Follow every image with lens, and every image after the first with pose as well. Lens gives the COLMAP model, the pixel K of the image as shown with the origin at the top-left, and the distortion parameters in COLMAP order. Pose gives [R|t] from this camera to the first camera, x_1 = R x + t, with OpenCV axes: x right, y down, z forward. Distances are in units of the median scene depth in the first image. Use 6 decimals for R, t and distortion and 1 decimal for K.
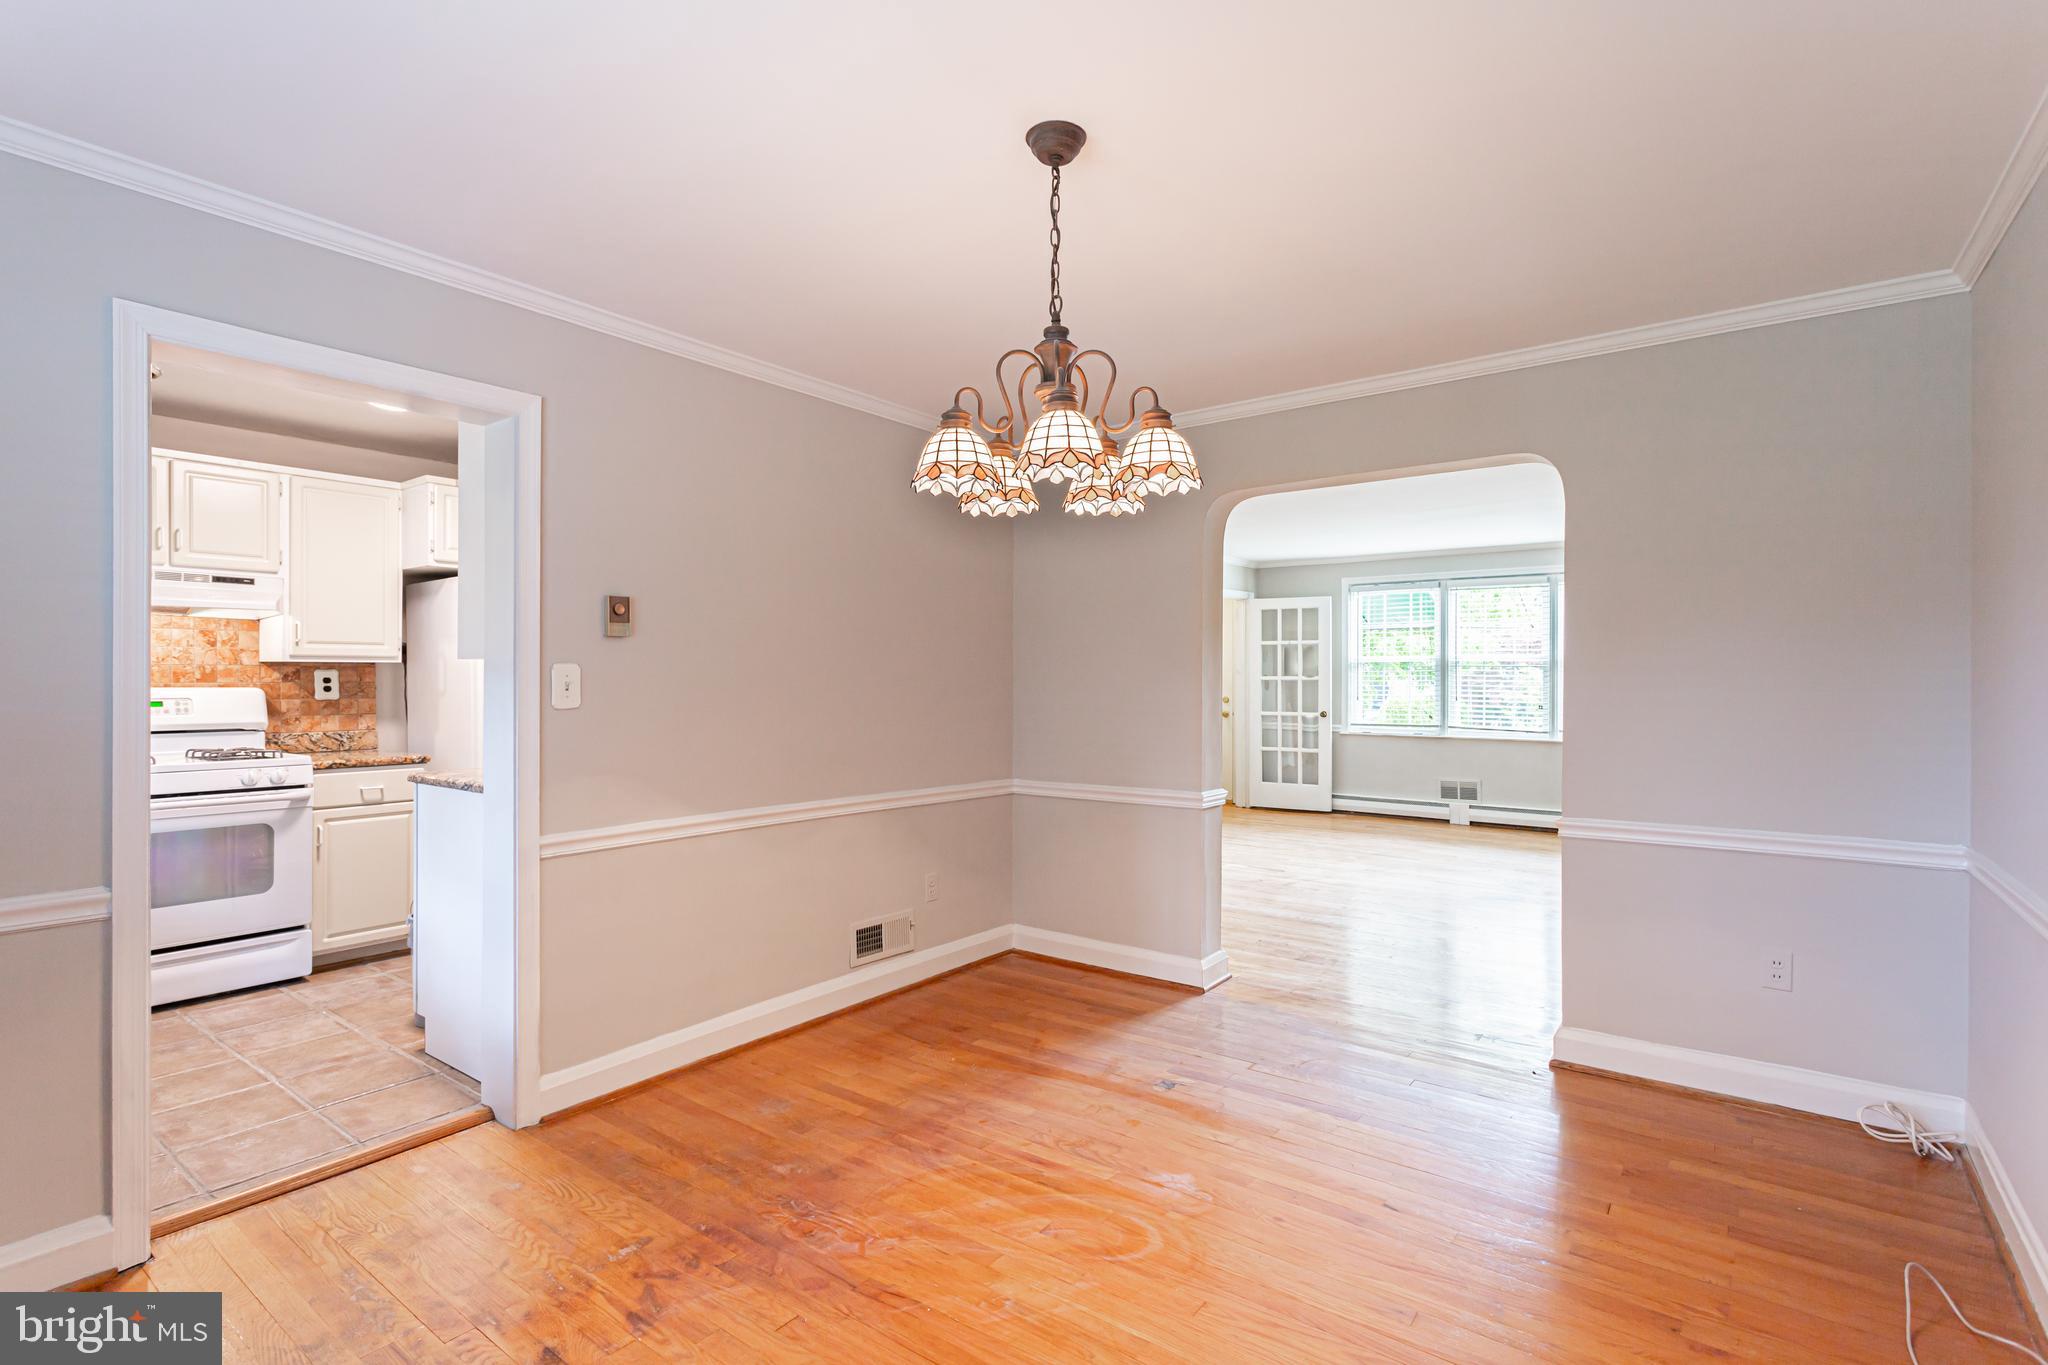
lens RADIAL K [[1004.0, 0, 1013.9], [0, 1004.0, 671.4], [0, 0, 1]] dist [0.004427, 0.000929]
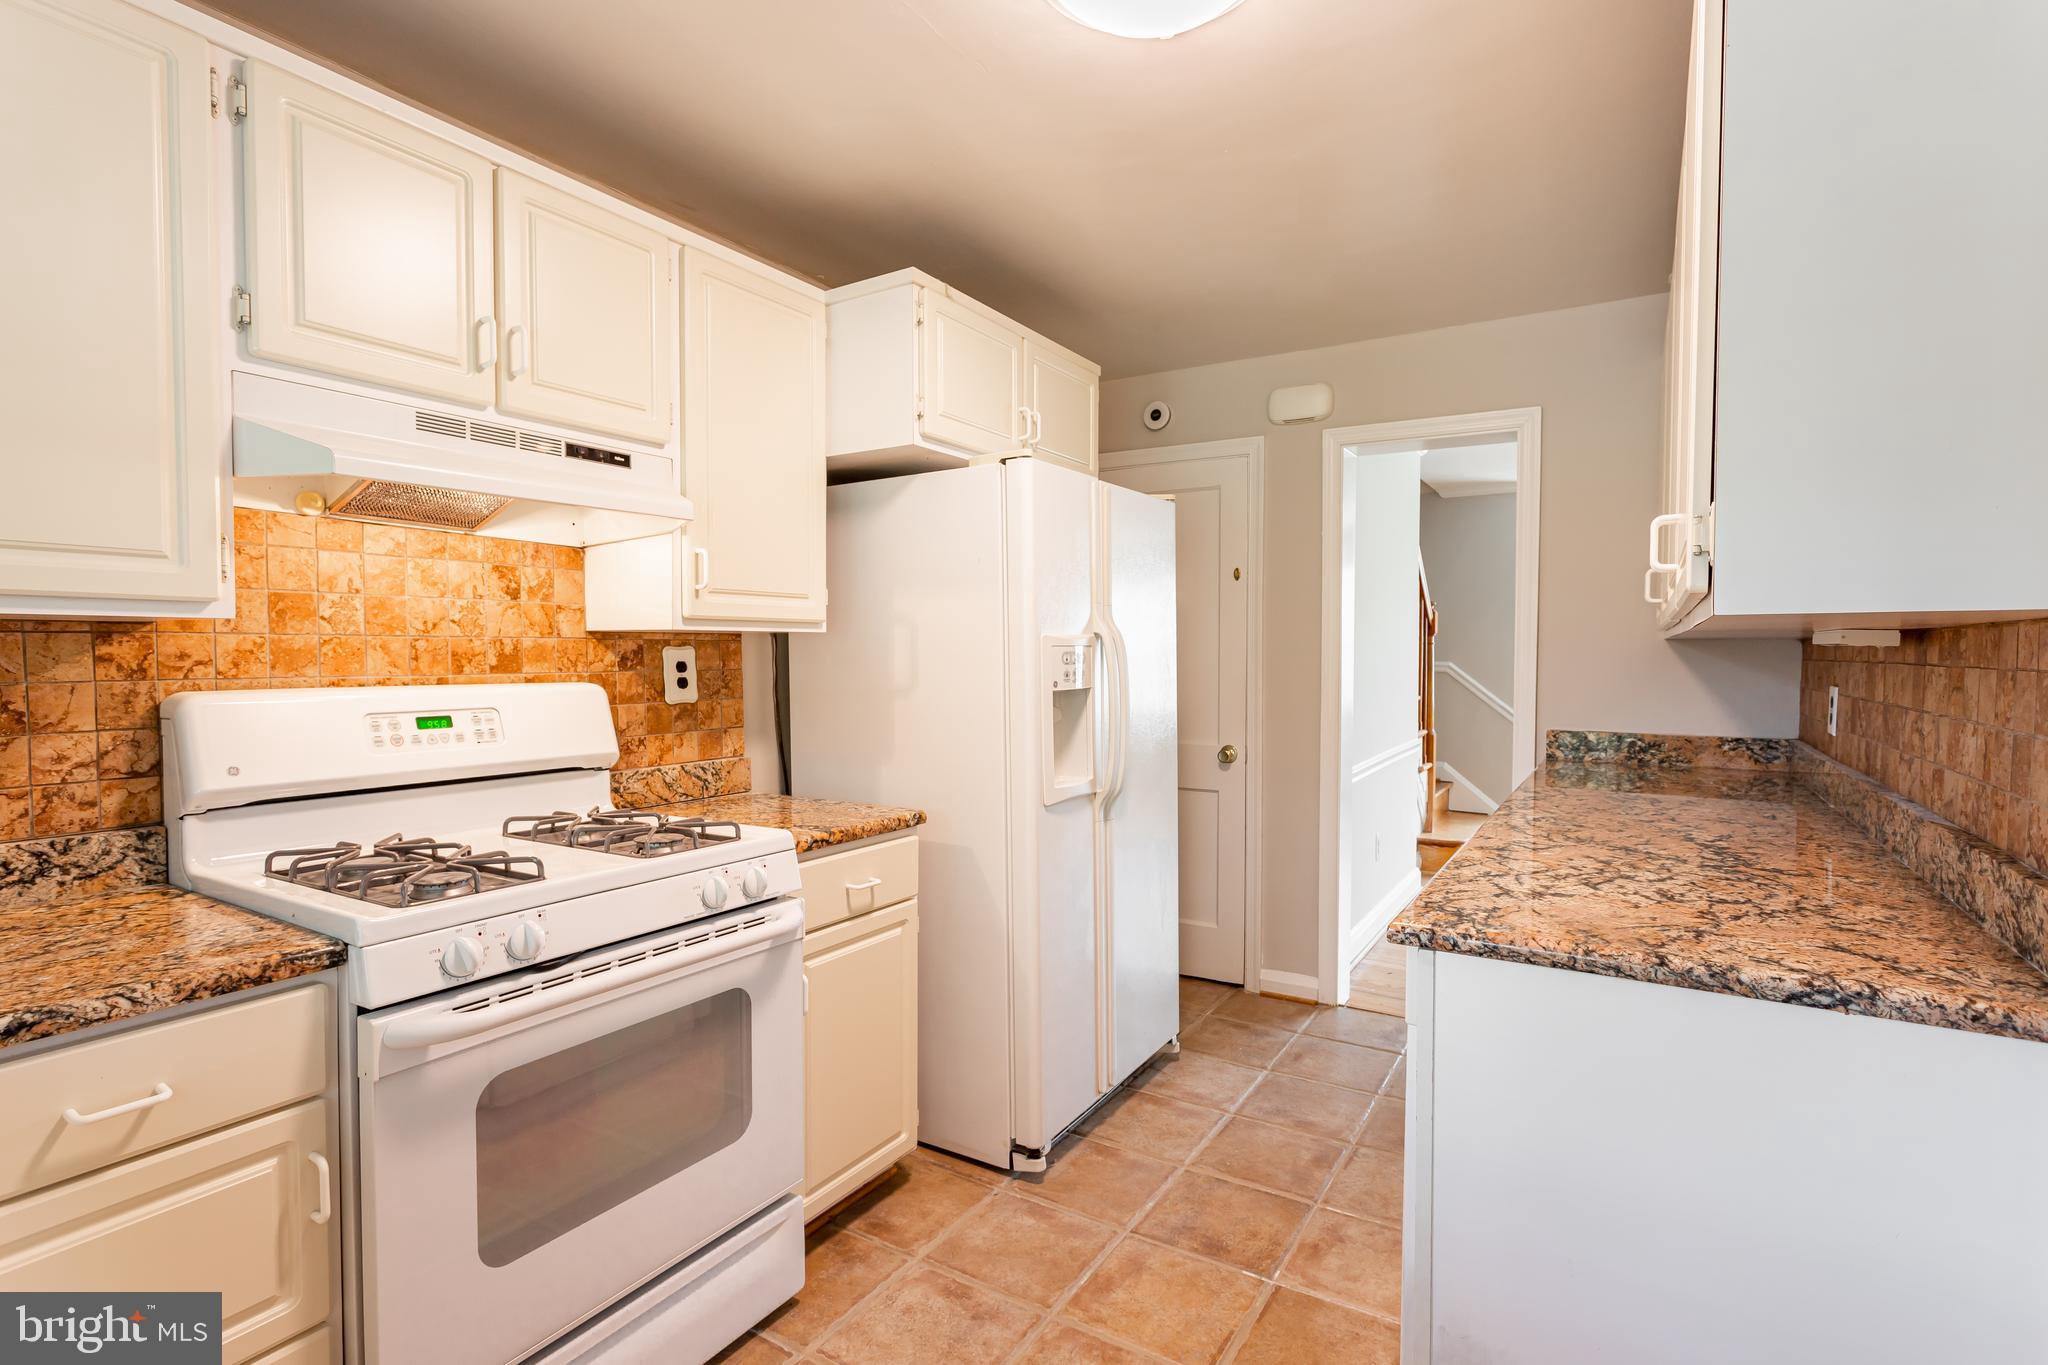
lens RADIAL K [[1010.0, 0, 1030.7], [0, 1010.0, 678.6], [0, 0, 1]] dist [-0.000849, 0.000489]
pose [[0.996182, -0.003936, 0.087211, -0.587168], [0.001078, 0.999461, 0.032800, -0.002220], [-0.087293, -0.032581, 0.995650, 0.489354]]
